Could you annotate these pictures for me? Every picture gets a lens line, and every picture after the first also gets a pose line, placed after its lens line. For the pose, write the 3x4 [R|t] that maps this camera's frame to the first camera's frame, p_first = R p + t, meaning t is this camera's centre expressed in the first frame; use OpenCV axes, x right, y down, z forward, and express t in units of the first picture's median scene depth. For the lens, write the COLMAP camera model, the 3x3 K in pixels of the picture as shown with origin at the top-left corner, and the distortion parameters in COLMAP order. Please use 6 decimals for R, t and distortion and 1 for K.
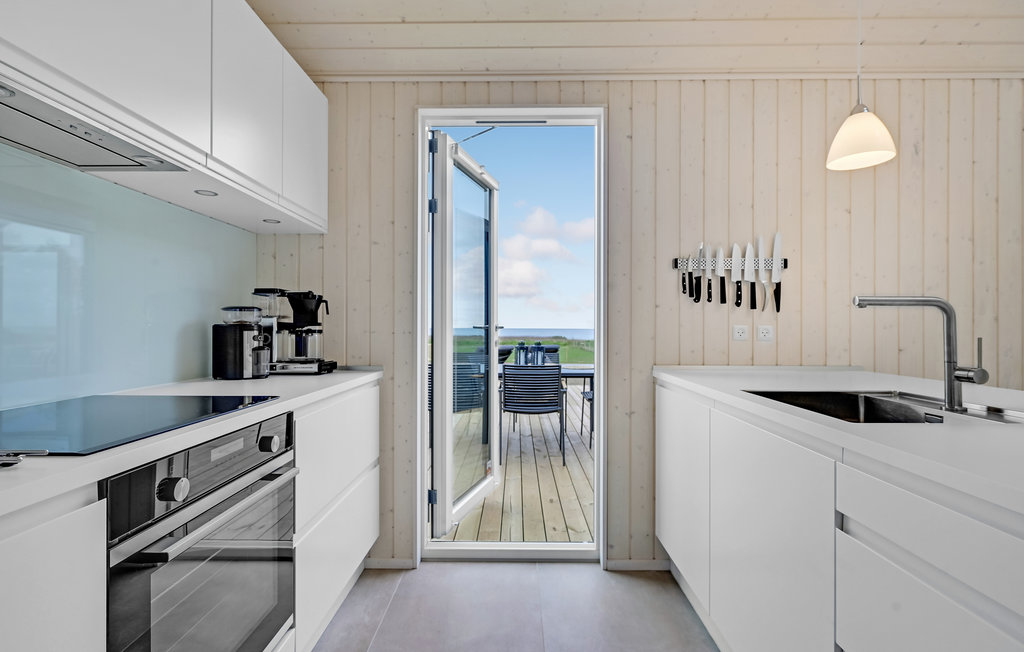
lens RADIAL K [[465.9, 0, 515.2], [0, 465.9, 326.7], [0, 0, 1]] dist [-0.002069, 0.000038]
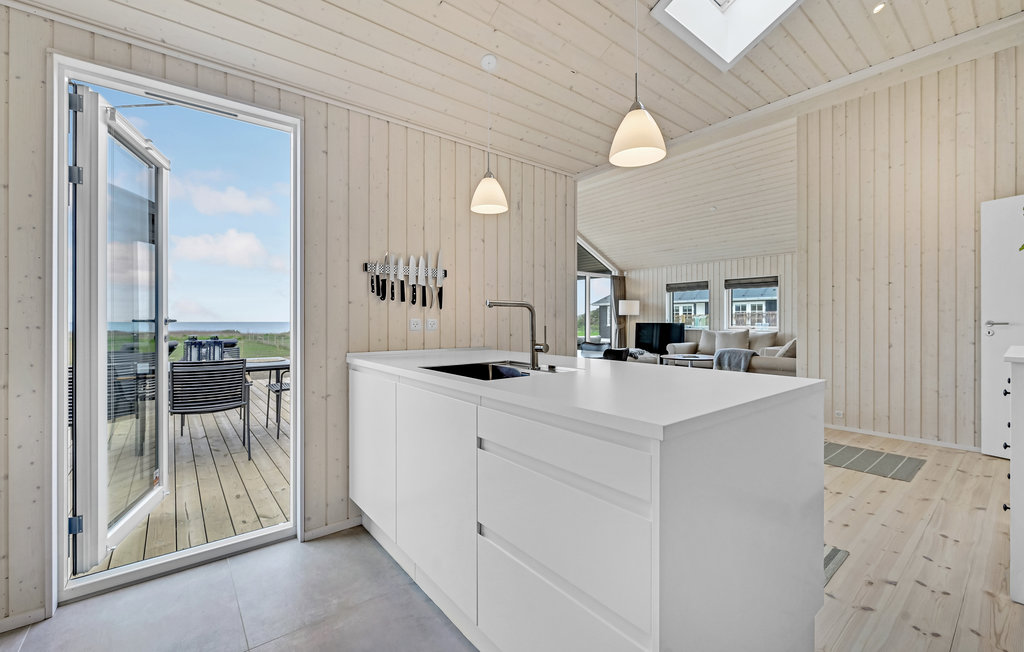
lens RADIAL K [[447.8, 0, 514.3], [0, 447.8, 321.7], [0, 0, 1]] dist [0.000606, 0.000646]
pose [[0.768956, -0.004026, 0.639289, -0.096220], [0.001522, 0.999989, 0.004467, 0.000117], [-0.639300, -0.002462, 0.768954, -0.128565]]
